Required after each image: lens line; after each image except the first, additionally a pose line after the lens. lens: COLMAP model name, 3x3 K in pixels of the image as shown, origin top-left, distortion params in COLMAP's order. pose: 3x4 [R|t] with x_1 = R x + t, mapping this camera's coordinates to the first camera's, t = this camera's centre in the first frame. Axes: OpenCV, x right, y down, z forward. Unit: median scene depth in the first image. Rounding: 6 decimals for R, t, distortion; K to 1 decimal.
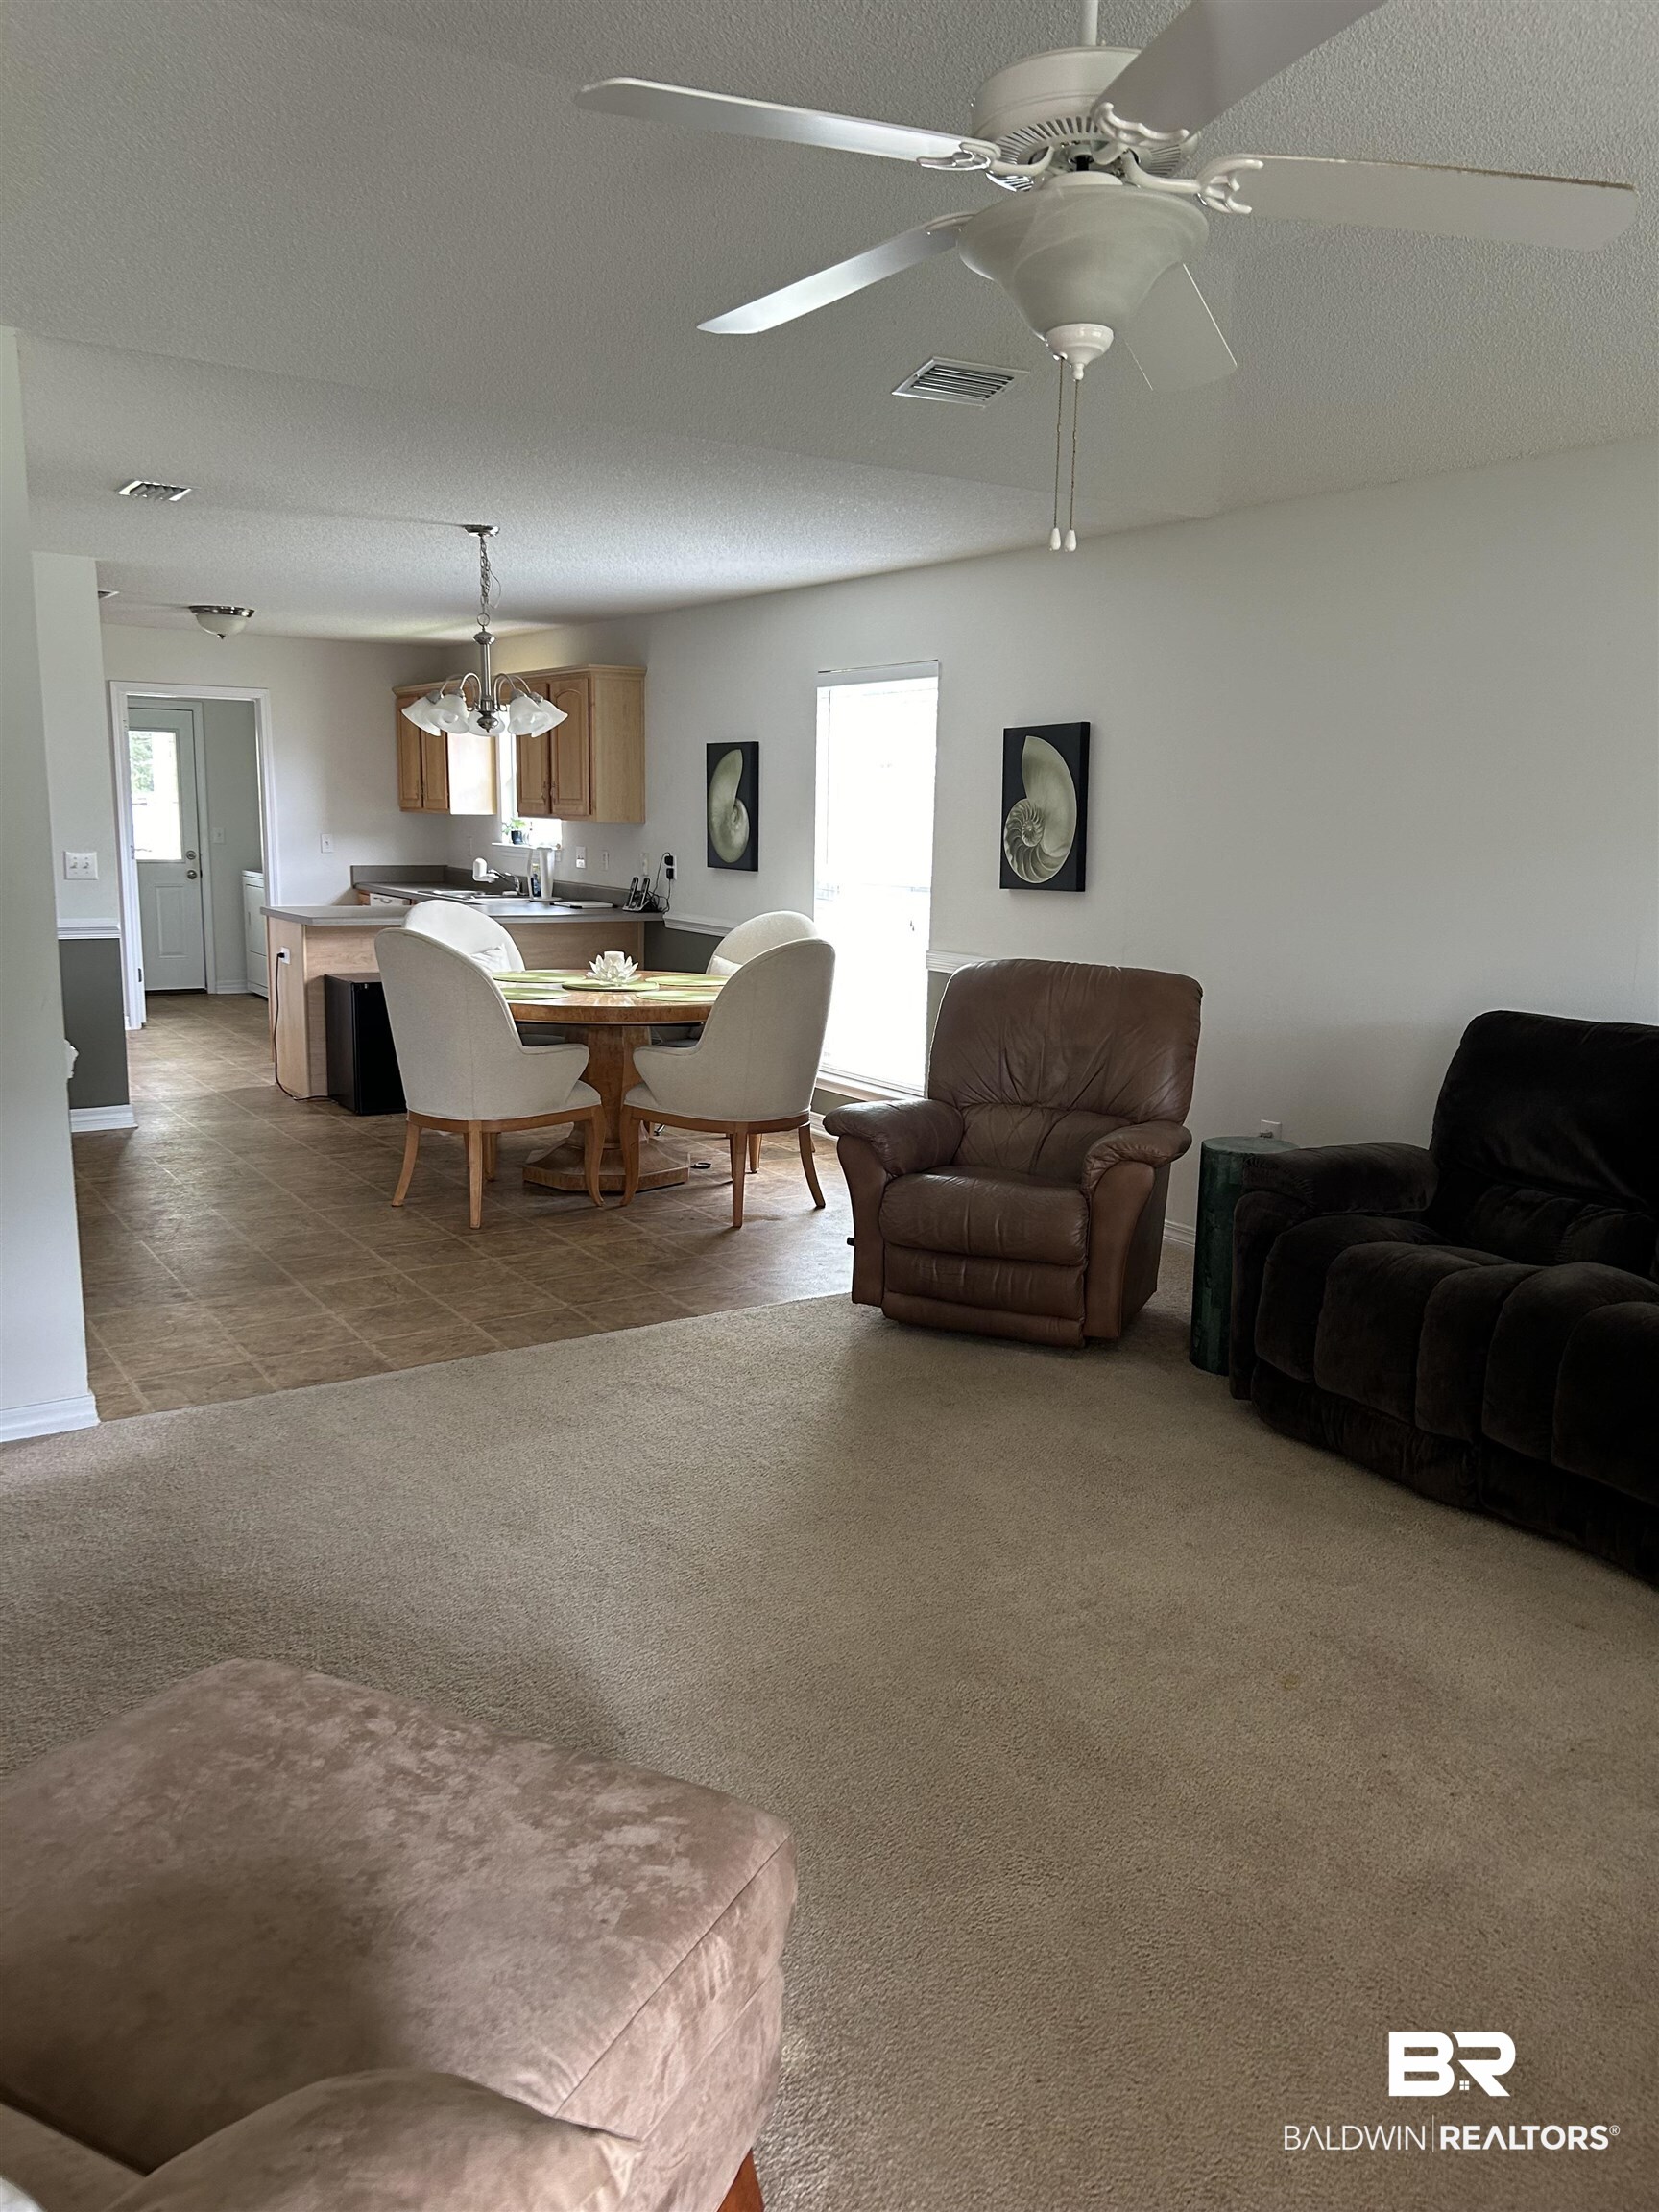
lens RADIAL K [[1618.7, 0, 842.8], [0, 1618.7, 1103.7], [0, 0, 1]] dist [0.040949, -0.034310]
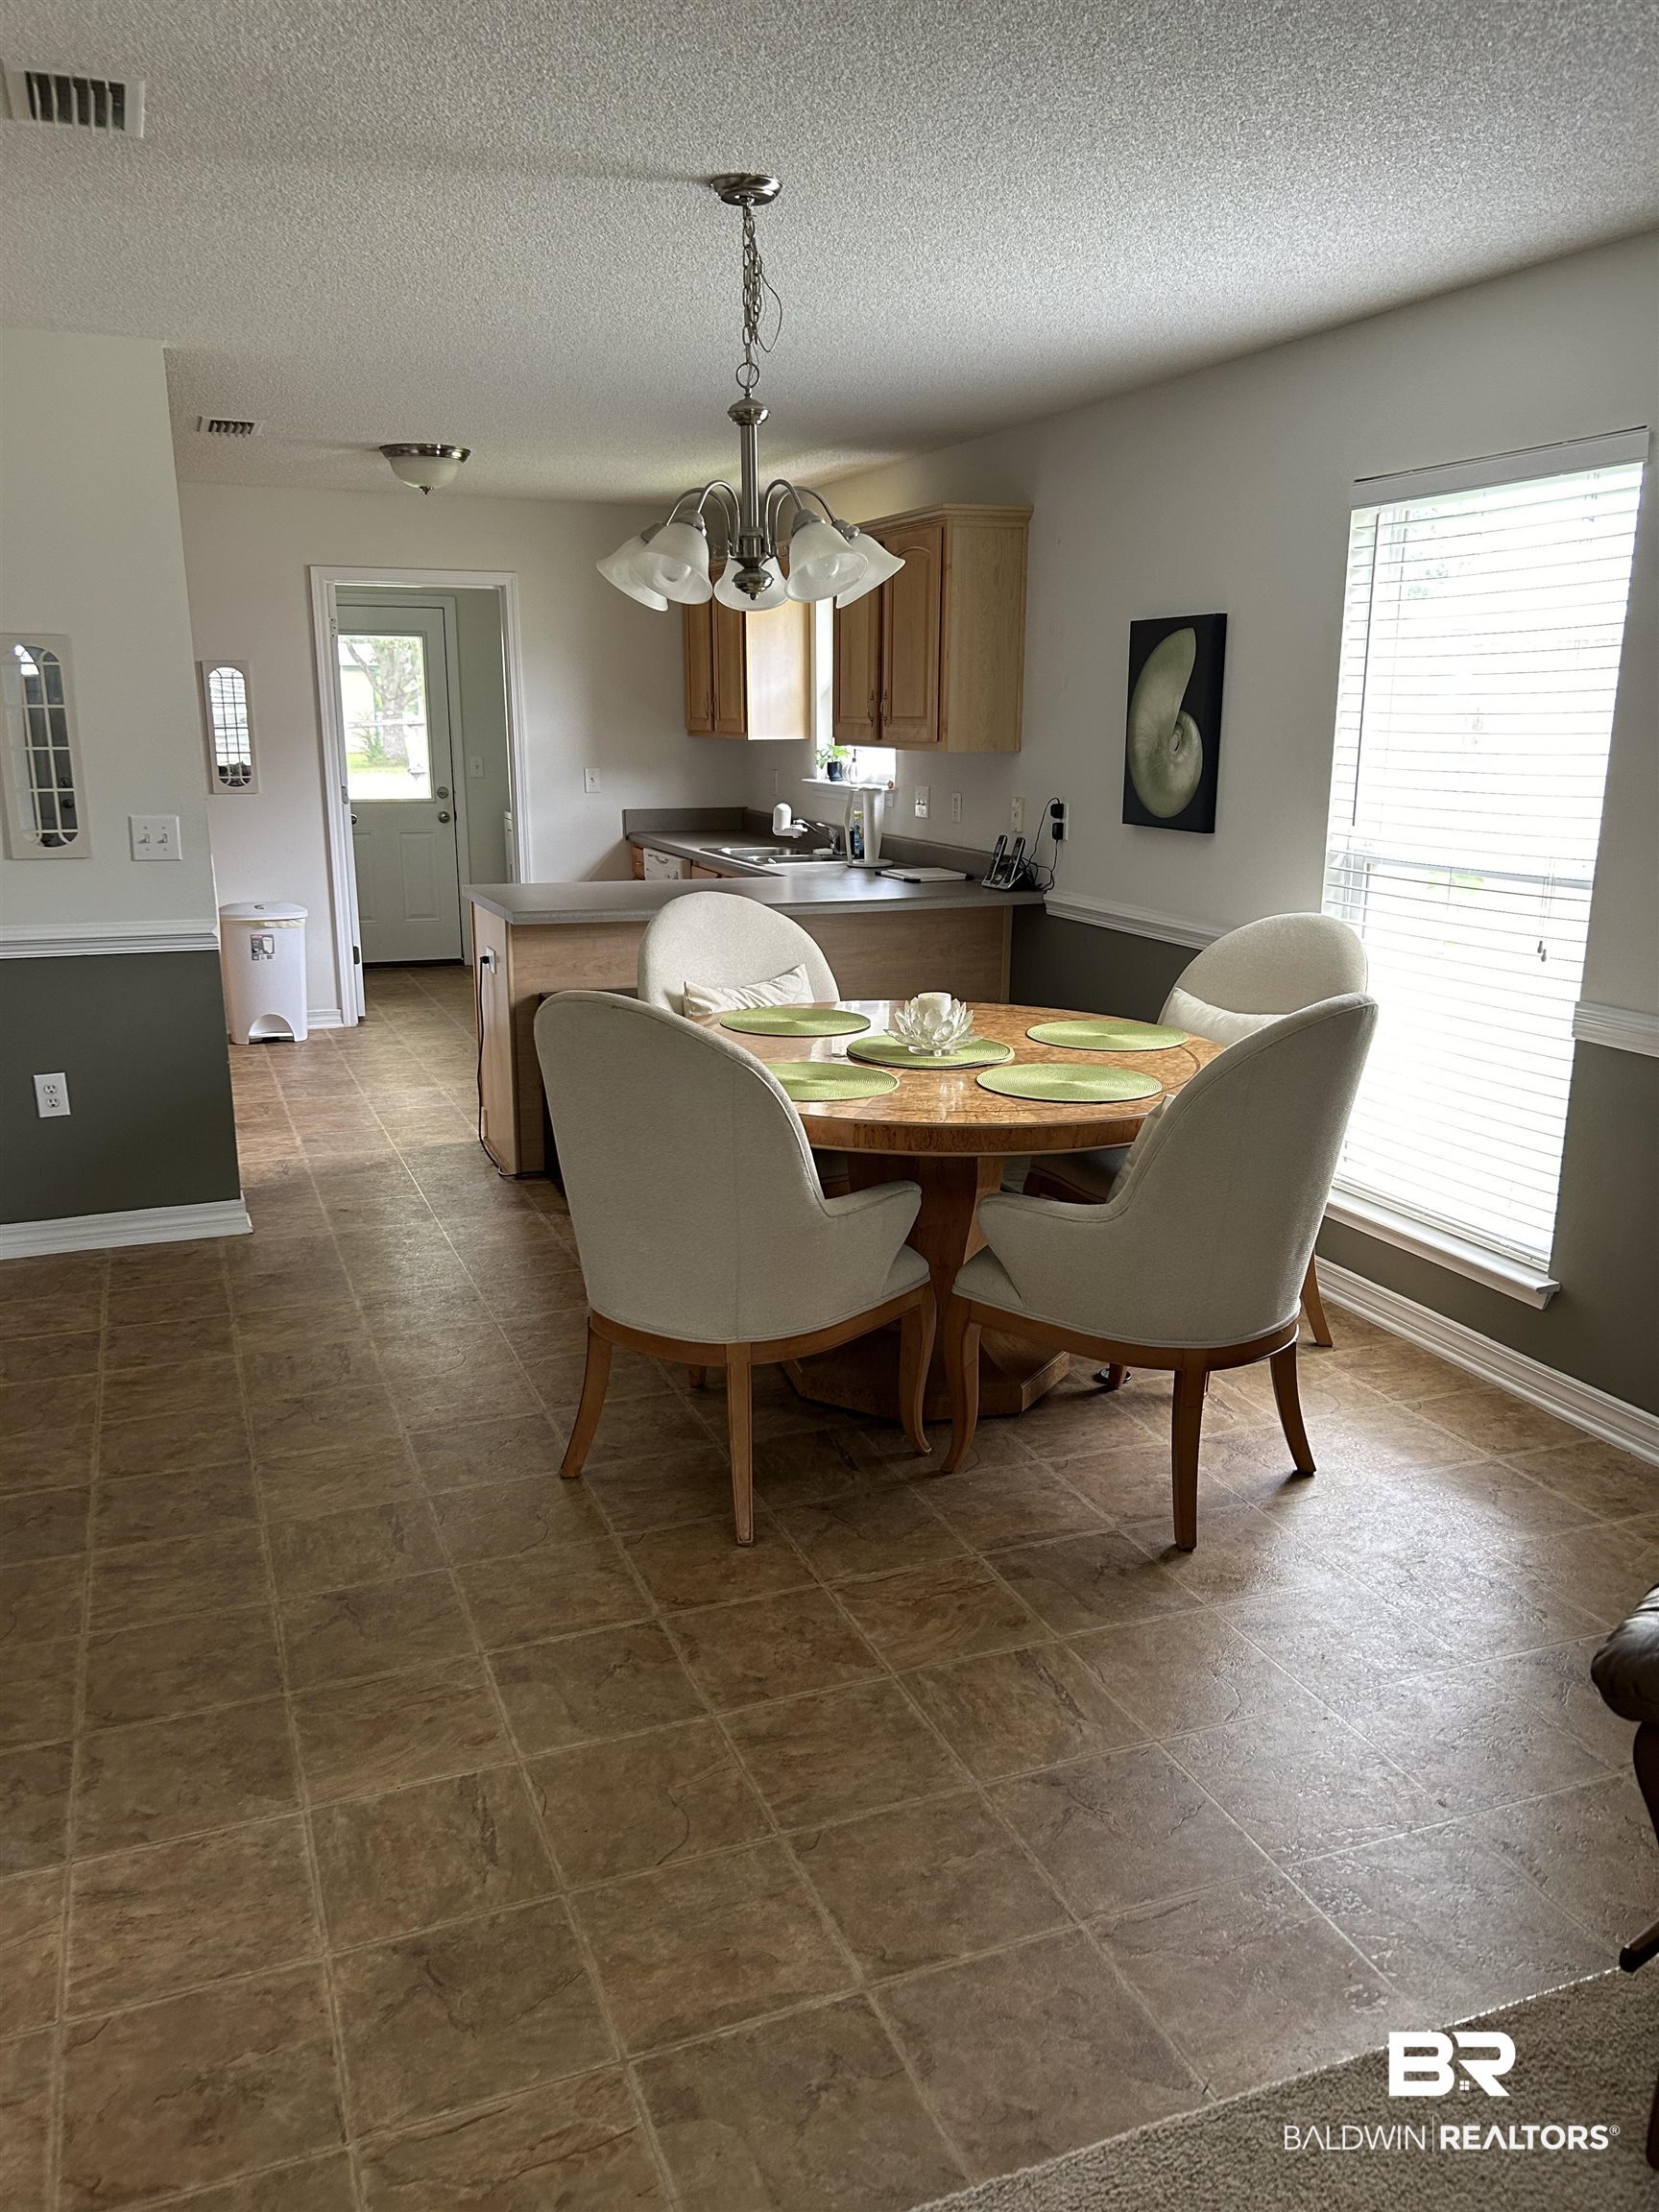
lens RADIAL K [[1618.7, 0, 816.8], [0, 1618.7, 1119.8], [0, 0, 1]] dist [0.040949, -0.034310]
pose [[0.975389, 0.036300, -0.217480, -0.055493], [-0.021828, 0.997407, 0.068582, -0.069234], [0.219406, -0.062147, 0.973652, 0.341245]]
